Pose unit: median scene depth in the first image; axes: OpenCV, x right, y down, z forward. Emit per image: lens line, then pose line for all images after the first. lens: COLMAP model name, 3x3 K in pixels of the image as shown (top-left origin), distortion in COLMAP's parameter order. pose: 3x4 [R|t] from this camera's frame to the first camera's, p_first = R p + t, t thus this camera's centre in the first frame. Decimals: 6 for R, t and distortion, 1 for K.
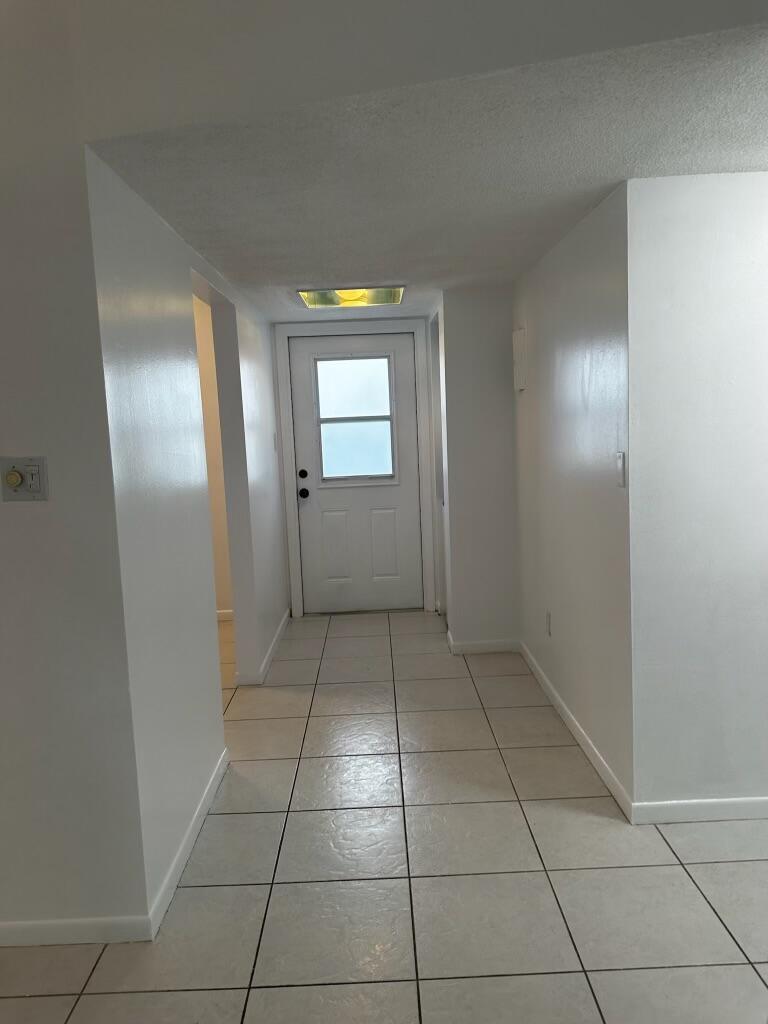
lens RADIAL K [[714.5, 0, 384.0], [0, 714.5, 512.0], [0, 0, 1]] dist [0.118176, -0.159180]
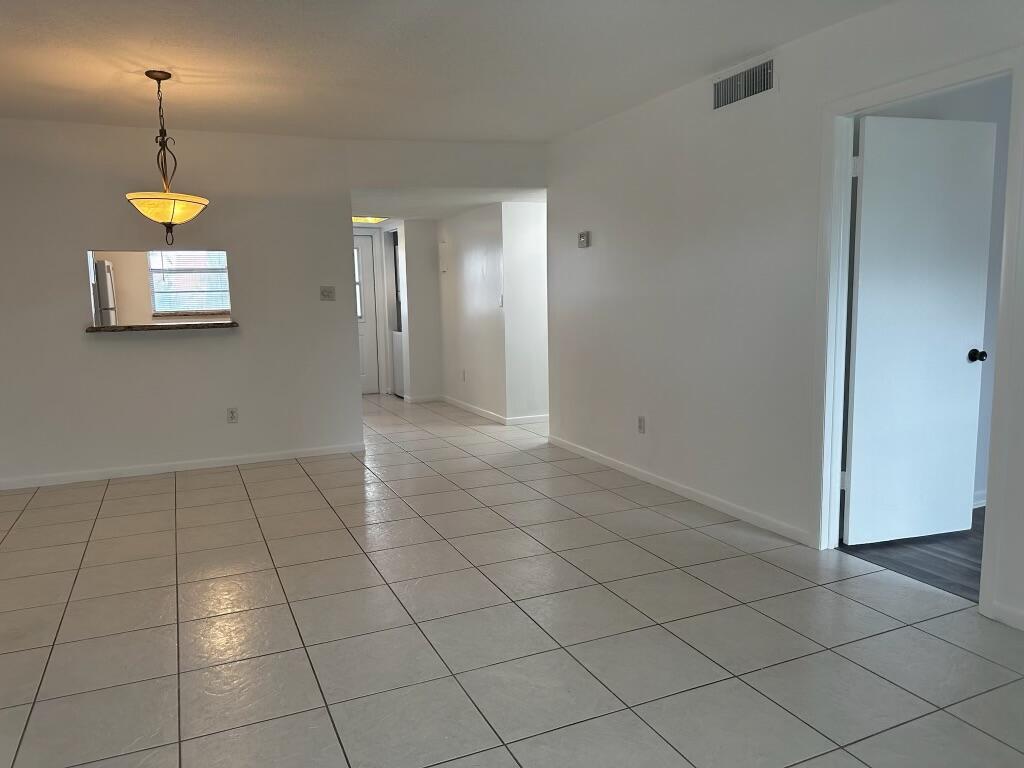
lens RADIAL K [[714.5, 0, 518.8], [0, 714.5, 383.5], [0, 0, 1]] dist [0.118176, -0.159180]
pose [[0.907788, -0.023314, 0.418780, -0.474318], [0.028754, 0.999564, -0.006682, 0.170913], [-0.418442, 0.018107, 0.908063, -0.944843]]
